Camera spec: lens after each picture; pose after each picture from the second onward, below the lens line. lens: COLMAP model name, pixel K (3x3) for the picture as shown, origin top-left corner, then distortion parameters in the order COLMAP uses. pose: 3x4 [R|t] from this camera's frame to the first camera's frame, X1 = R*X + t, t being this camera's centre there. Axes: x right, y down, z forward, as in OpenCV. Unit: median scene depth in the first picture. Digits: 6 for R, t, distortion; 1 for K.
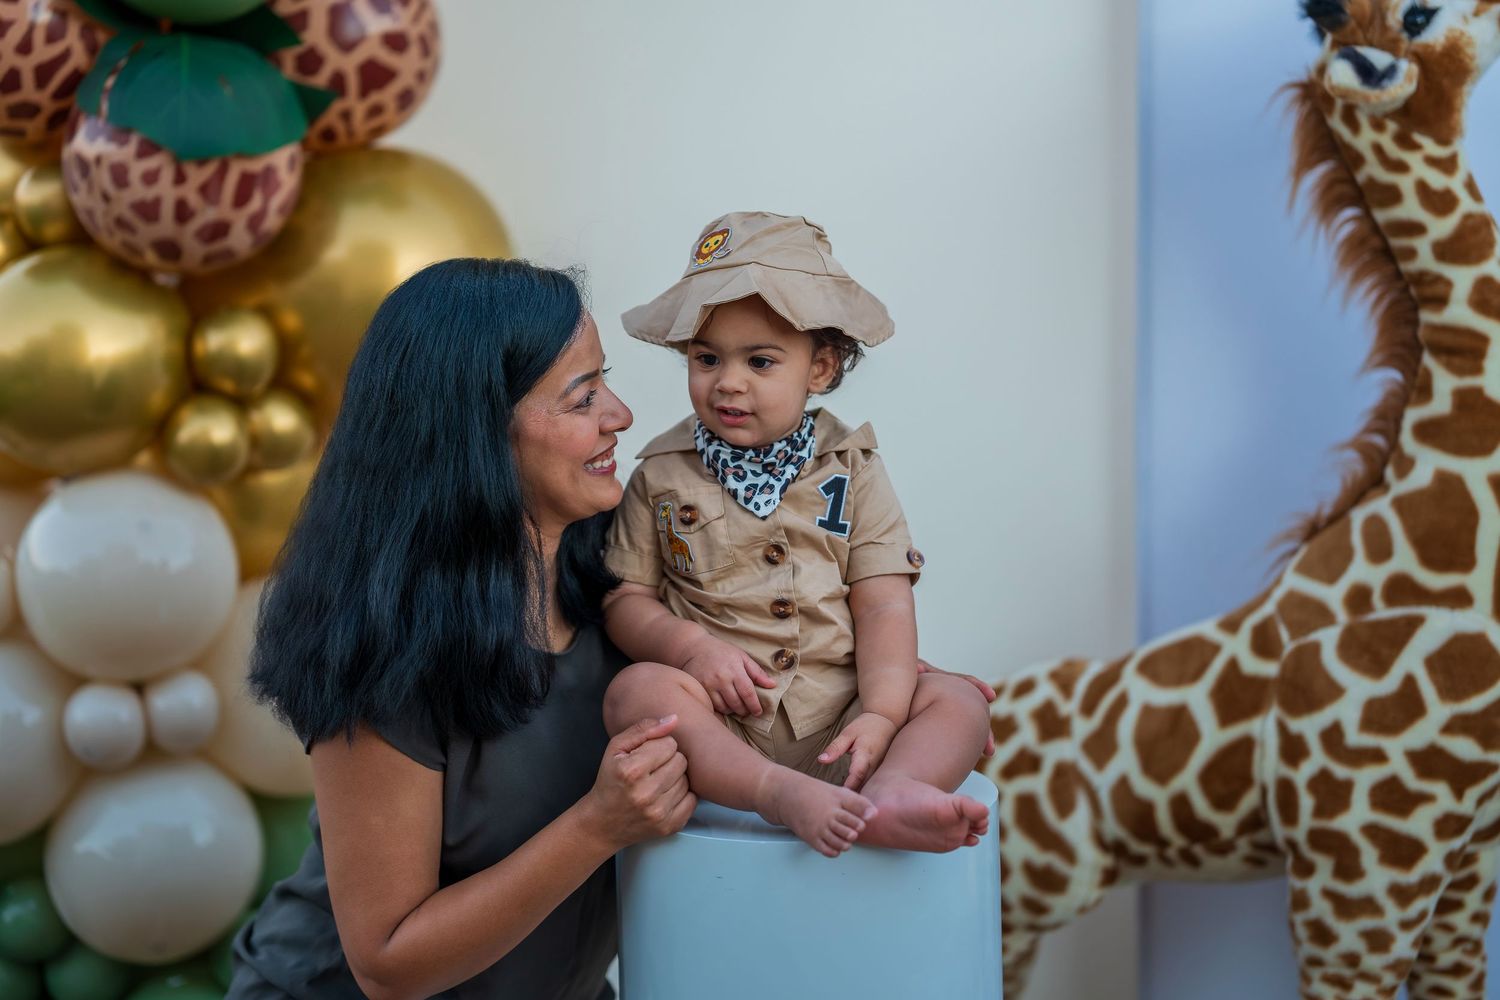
lens RADIAL K [[4140.1, 0, 728.7], [0, 4140.1, 467.3], [0, 0, 1]] dist [0.580714, 0.000000]
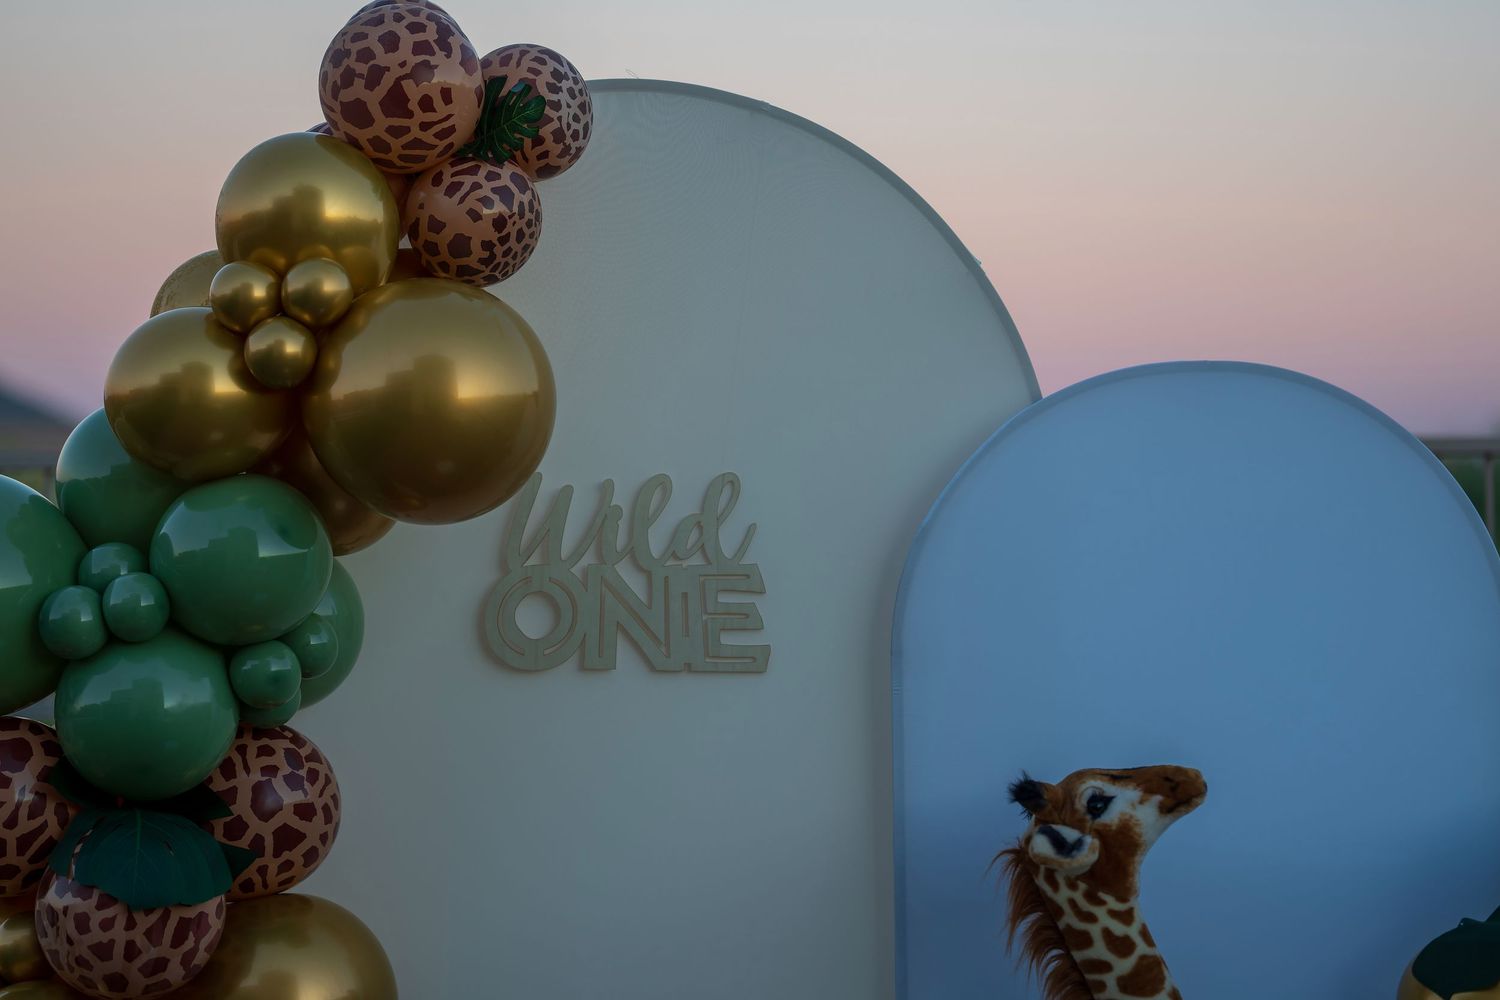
lens RADIAL K [[4140.1, 0, 742.0], [0, 4140.1, 476.7], [0, 0, 1]] dist [0.580714, 0.000000]
pose [[0.998807, 0.009839, 0.047841, -0.009708], [-0.001645, 0.985722, -0.168372, 0.011355], [-0.048814, 0.168093, 0.984562, -0.275254]]
